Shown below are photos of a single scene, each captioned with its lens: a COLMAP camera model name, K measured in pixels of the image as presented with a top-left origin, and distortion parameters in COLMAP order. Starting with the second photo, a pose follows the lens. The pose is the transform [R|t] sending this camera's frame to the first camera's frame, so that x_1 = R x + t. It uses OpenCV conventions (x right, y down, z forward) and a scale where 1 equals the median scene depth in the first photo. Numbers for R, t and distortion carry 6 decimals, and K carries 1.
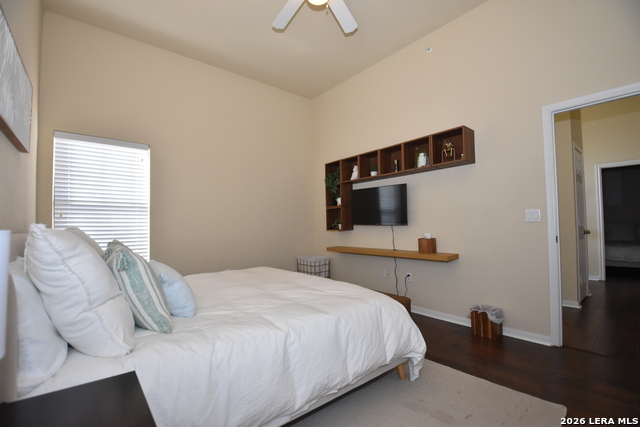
lens RADIAL K [[283.1, 0, 319.0], [0, 283.1, 216.5], [0, 0, 1]] dist [0.014457, -0.022474]
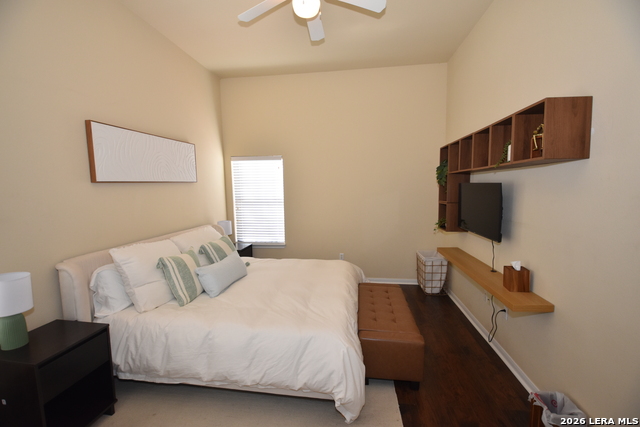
lens RADIAL K [[283.1, 0, 319.0], [0, 283.1, 216.5], [0, 0, 1]] dist [0.014457, -0.022474]
pose [[0.673532, 0.080591, -0.734752, 0.554299], [0.029013, 0.990390, 0.135226, -0.151073], [0.738589, -0.112396, 0.664721, 0.220809]]
